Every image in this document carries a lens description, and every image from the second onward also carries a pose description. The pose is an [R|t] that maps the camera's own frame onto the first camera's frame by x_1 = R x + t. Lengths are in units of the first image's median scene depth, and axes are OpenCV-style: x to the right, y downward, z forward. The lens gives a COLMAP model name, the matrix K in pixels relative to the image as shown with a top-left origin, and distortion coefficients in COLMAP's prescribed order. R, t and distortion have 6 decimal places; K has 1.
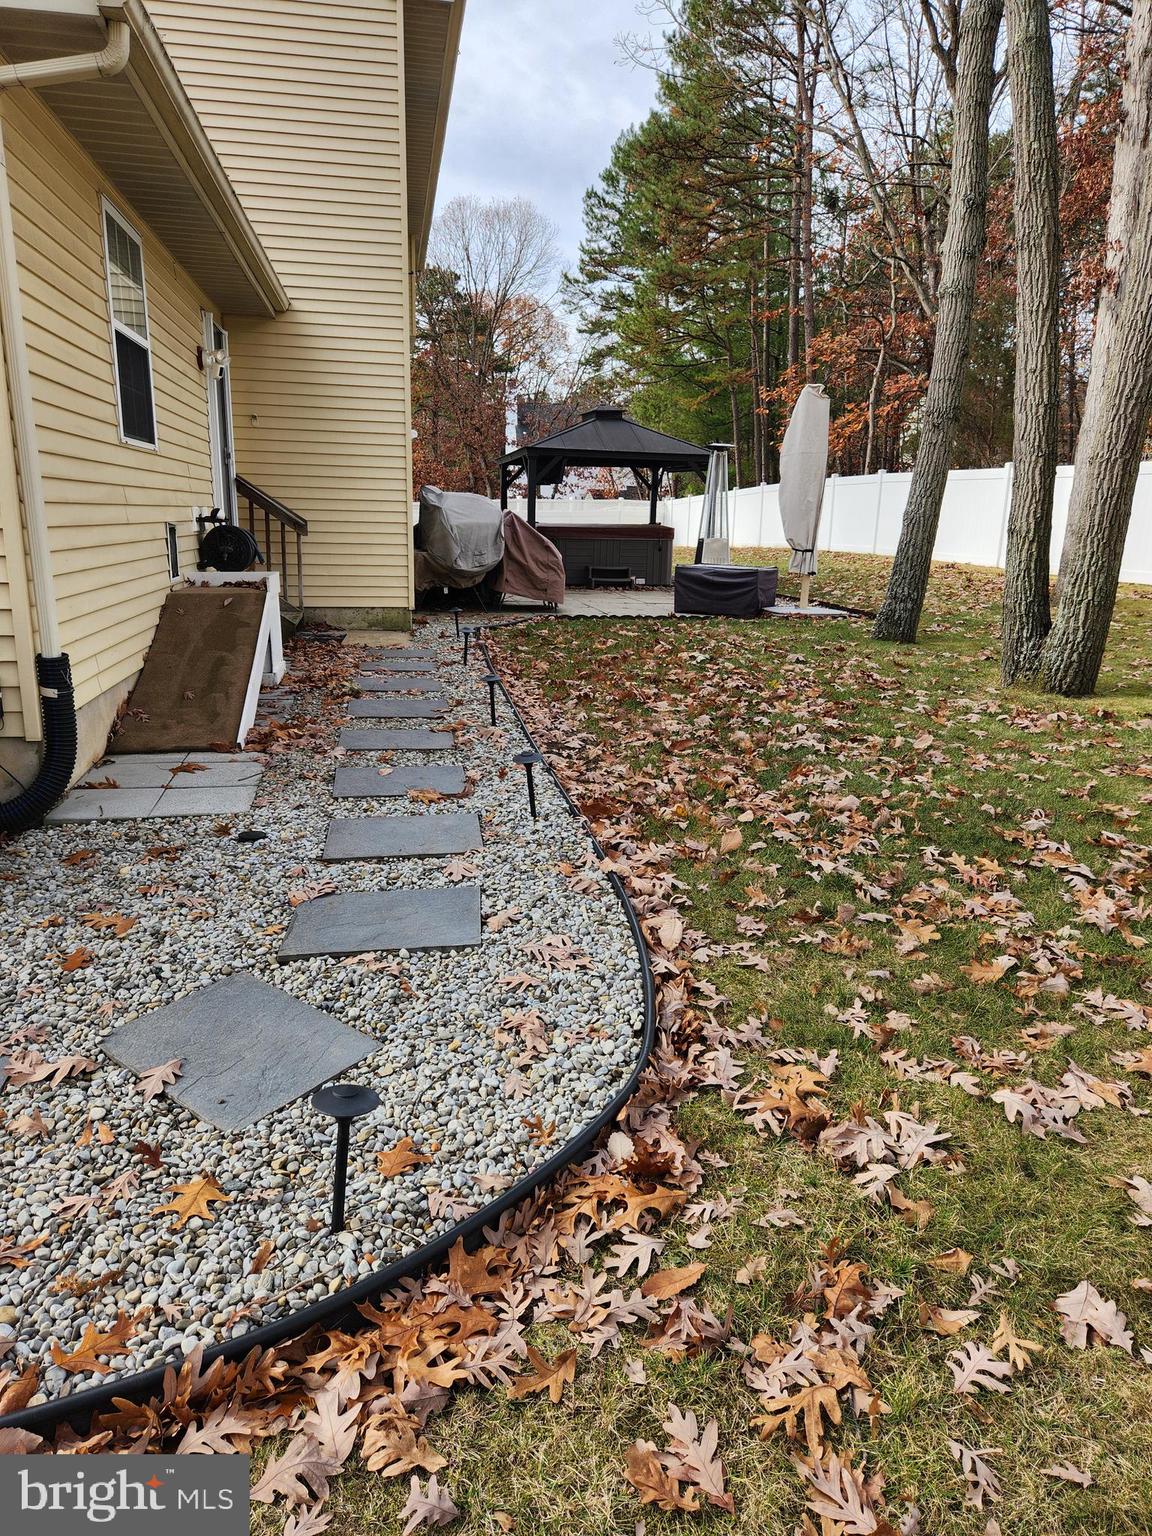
lens RADIAL K [[1029.4, 0, 572.6], [0, 1029.4, 767.0], [0, 0, 1]] dist [0.005168, -0.017663]
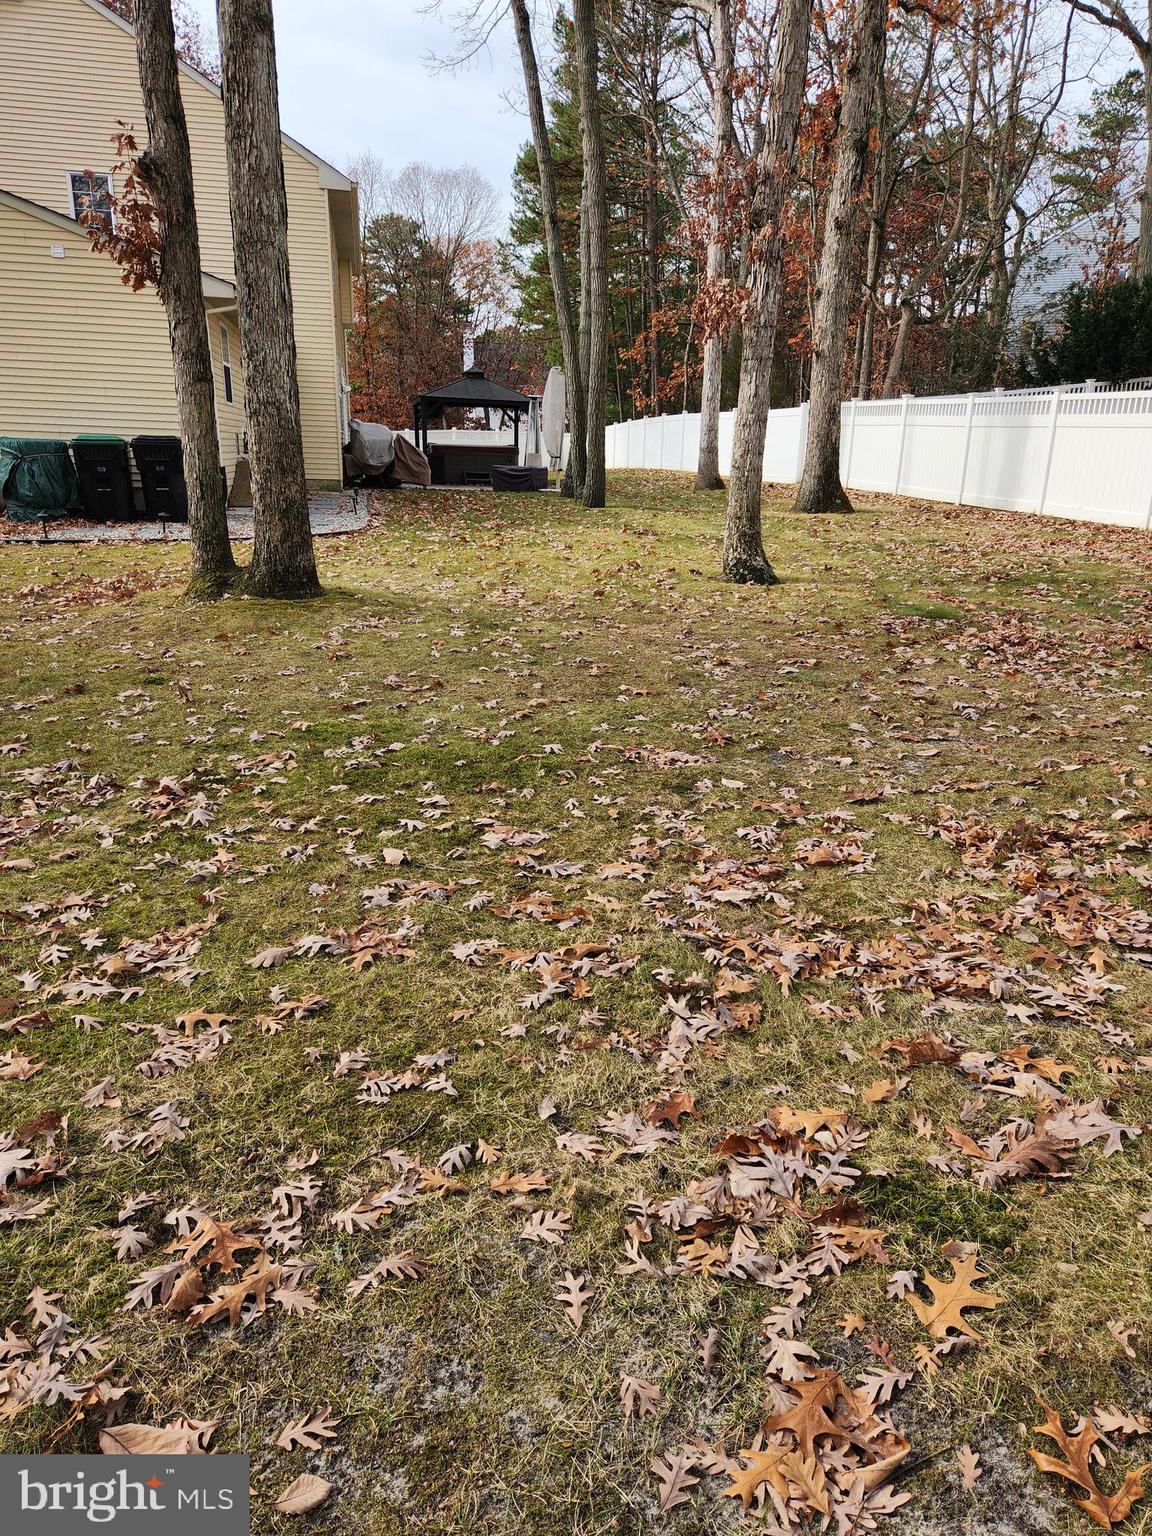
lens RADIAL K [[1029.4, 0, 580.2], [0, 1029.4, 773.0], [0, 0, 1]] dist [0.005168, -0.017663]
pose [[0.999575, -0.004074, 0.028860, 0.073099], [0.002323, 0.998169, 0.060442, 0.086441], [-0.029053, -0.060349, 0.997754, -0.308830]]
